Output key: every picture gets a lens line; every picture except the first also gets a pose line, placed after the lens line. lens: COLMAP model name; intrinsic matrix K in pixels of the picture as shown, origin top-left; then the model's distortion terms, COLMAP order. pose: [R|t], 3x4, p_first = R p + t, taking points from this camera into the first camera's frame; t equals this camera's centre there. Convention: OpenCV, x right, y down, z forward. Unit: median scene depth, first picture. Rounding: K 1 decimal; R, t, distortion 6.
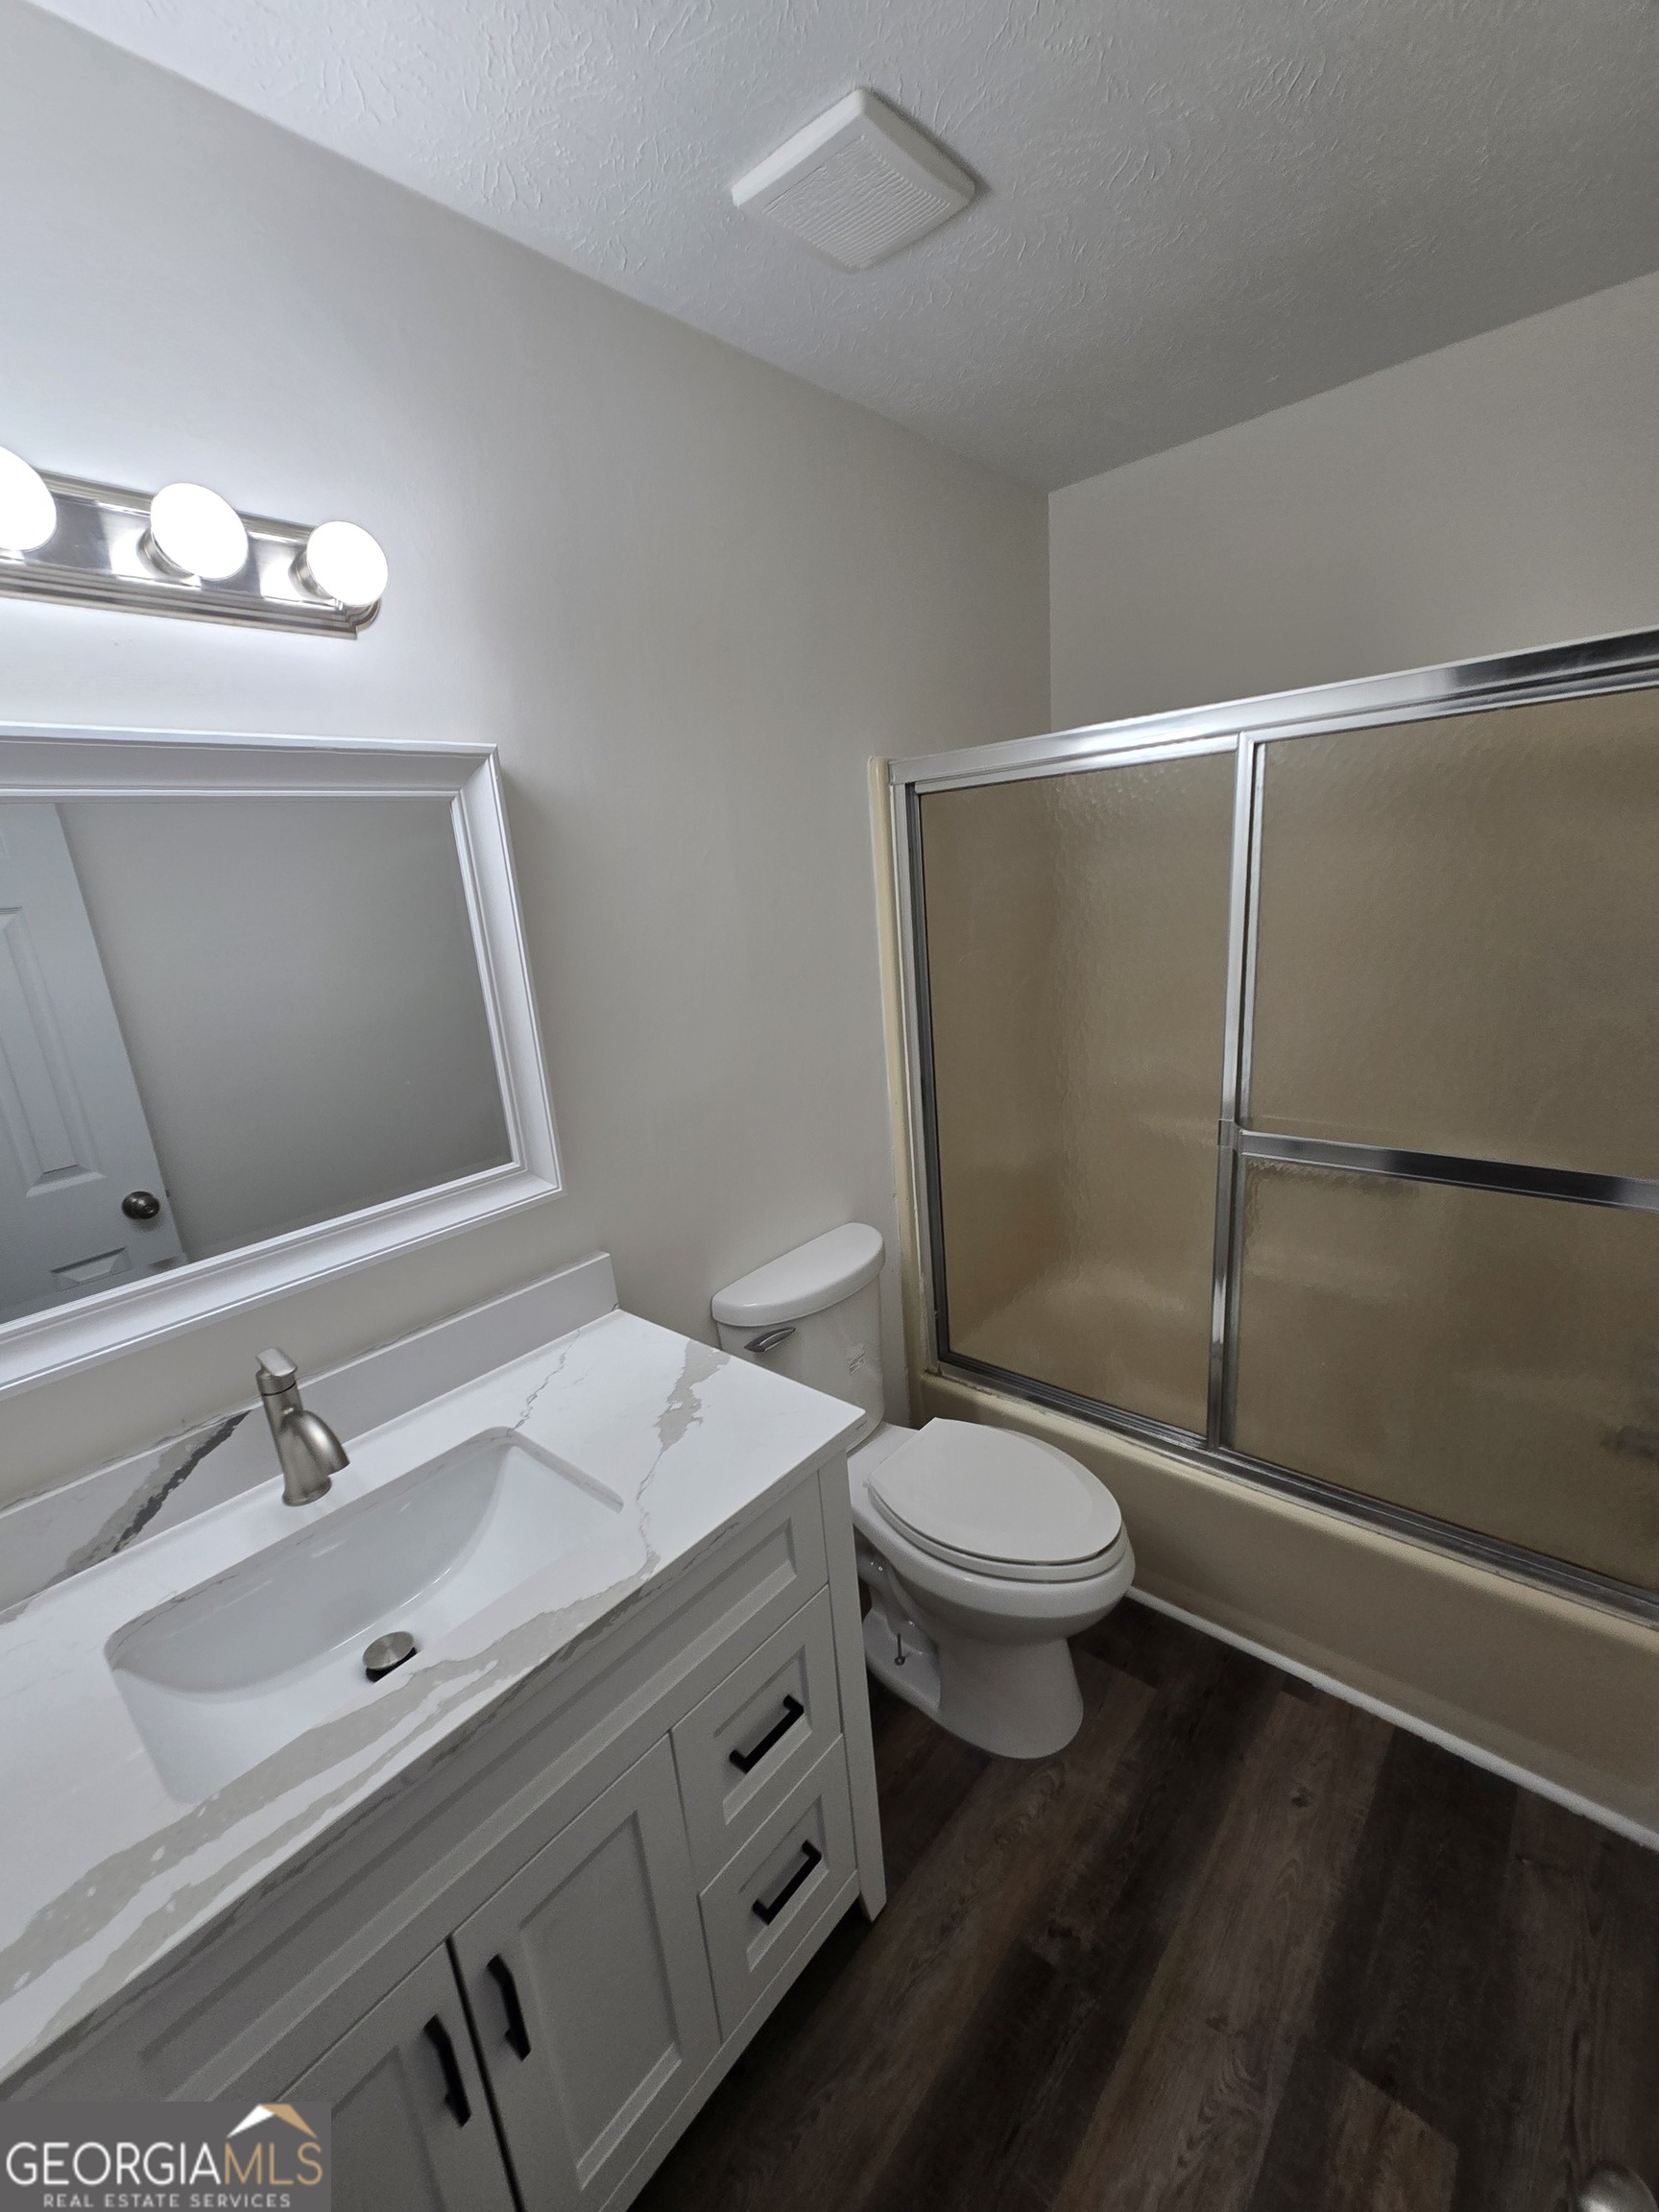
lens RADIAL K [[913.6, 0, 808.2], [0, 913.6, 1125.0], [0, 0, 1]] dist [0.002564, 0.000277]
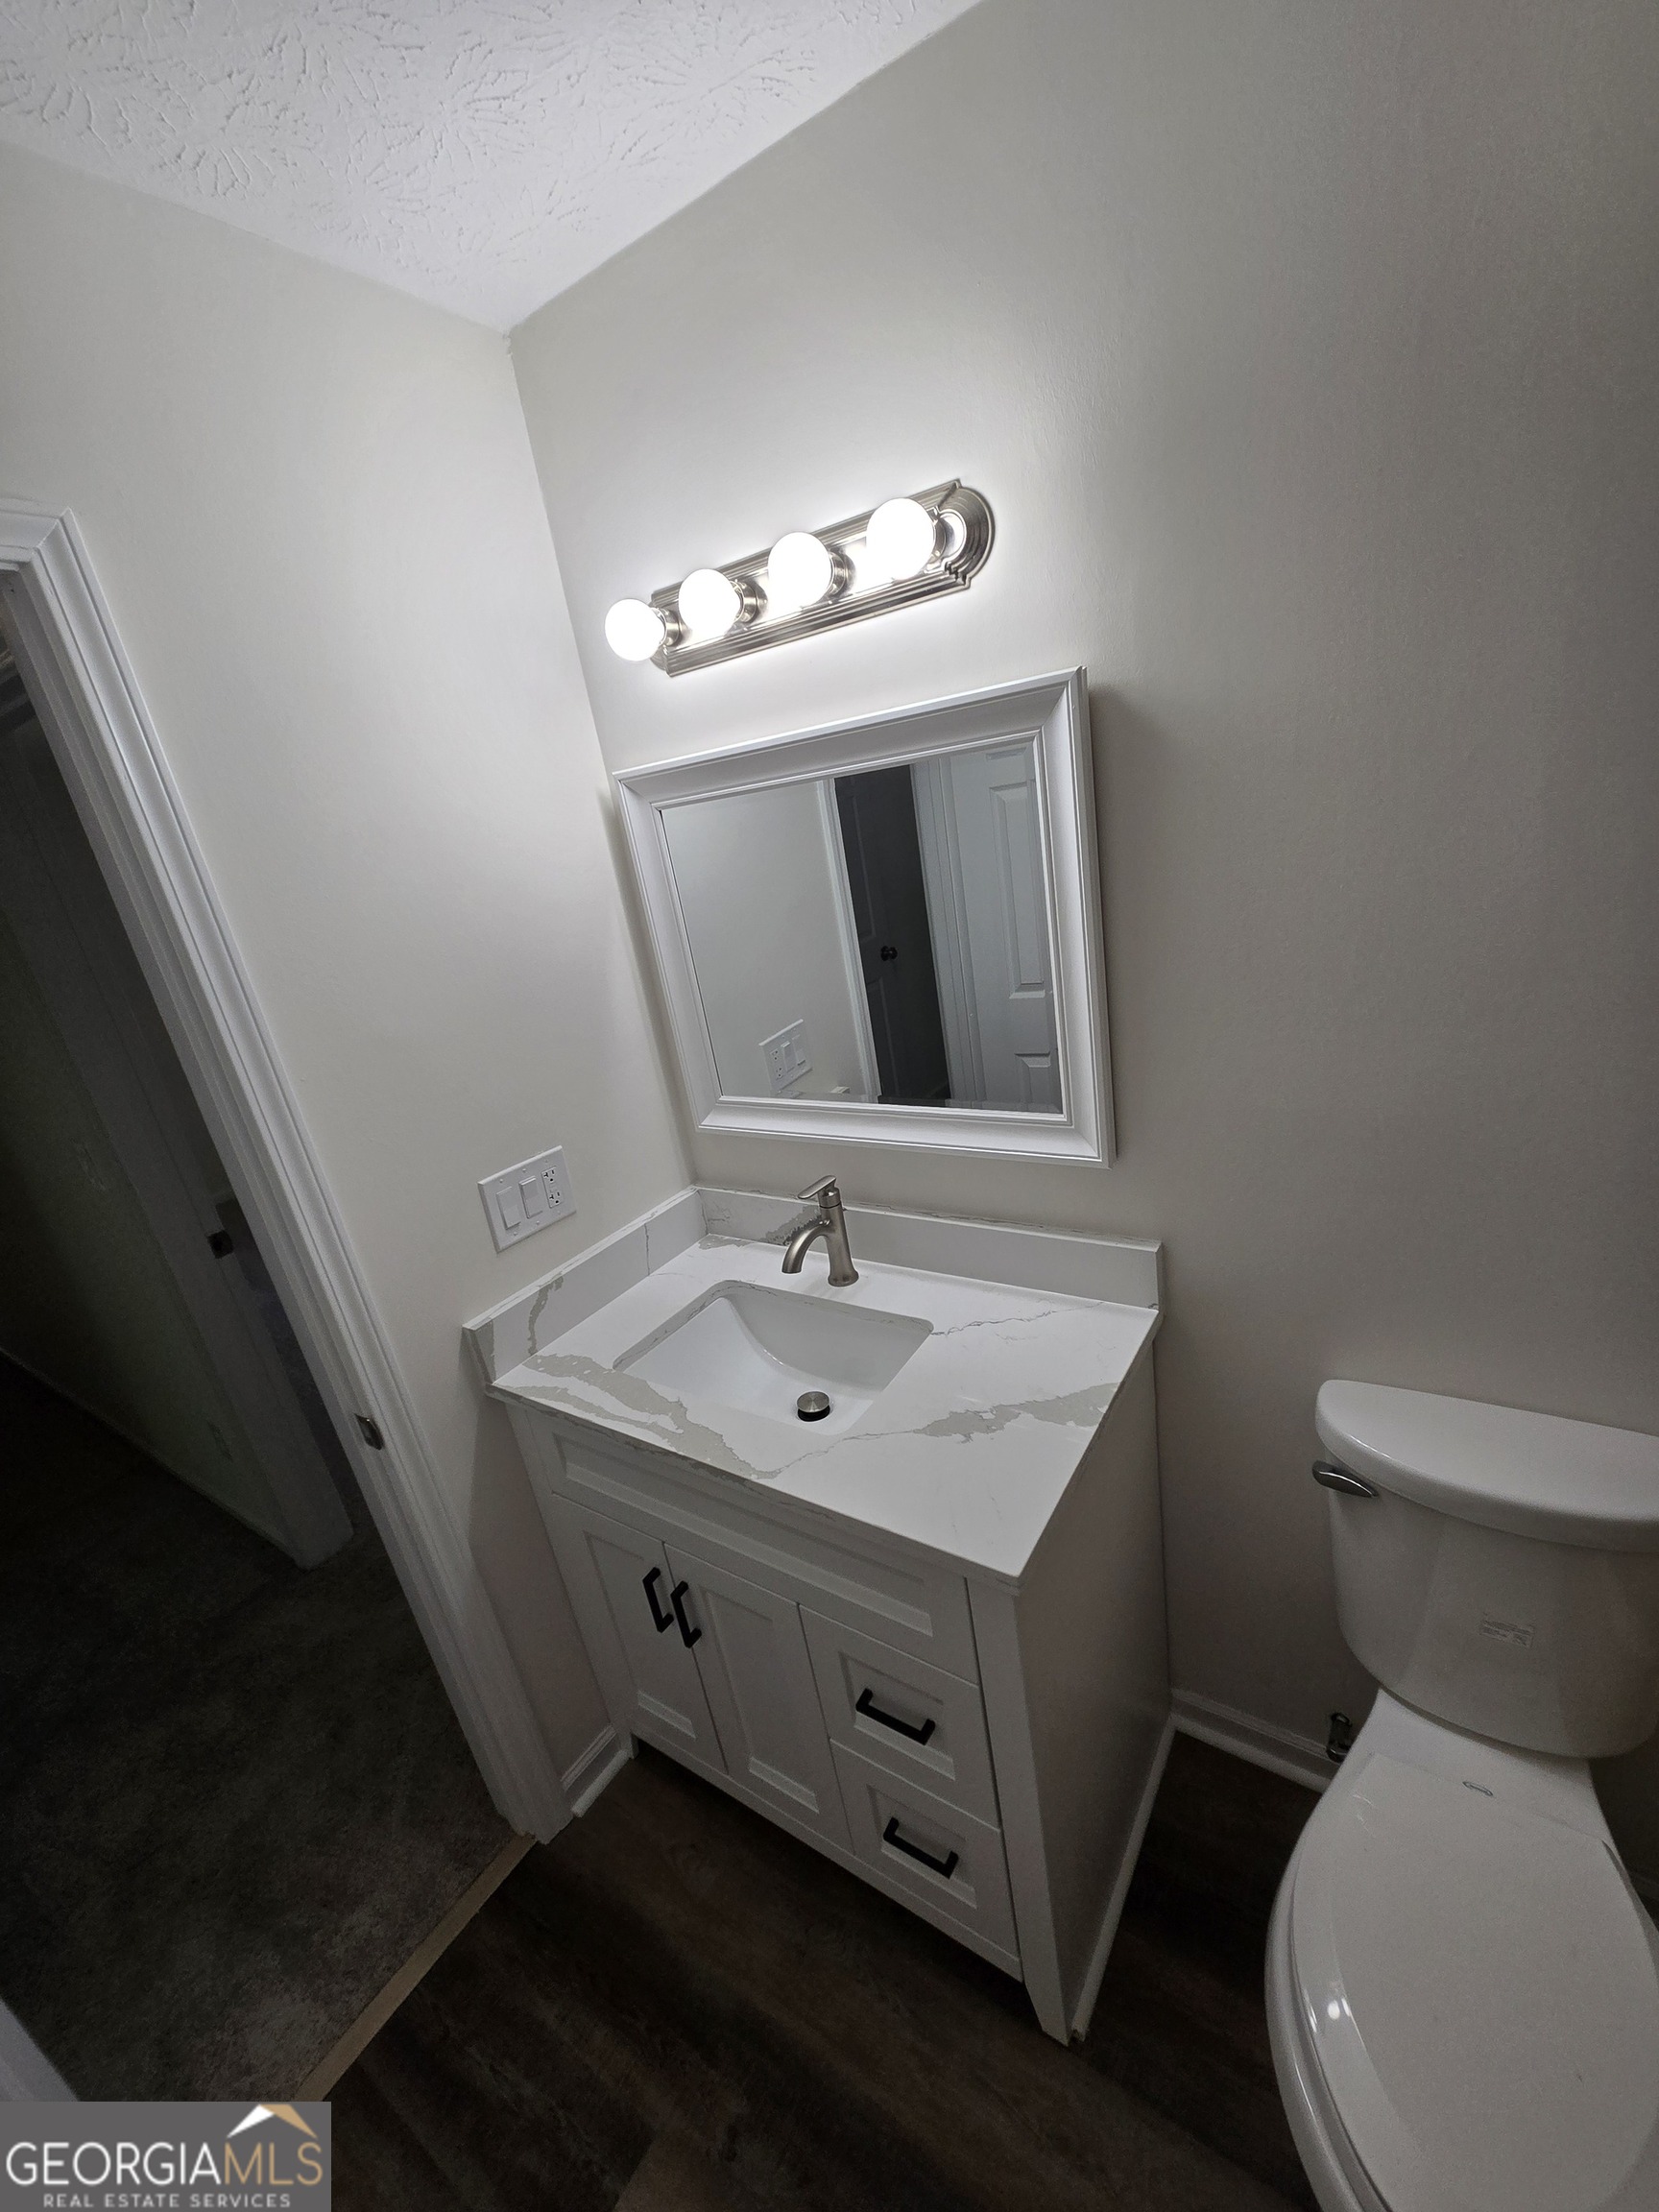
lens RADIAL K [[913.6, 0, 806.2], [0, 913.6, 1103.5], [0, 0, 1]] dist [0.002564, 0.000277]
pose [[0.136410, 0.373456, -0.917564, 0.610214], [-0.105851, 0.926414, 0.361322, -0.337730], [0.984981, 0.047837, 0.165903, 0.655561]]
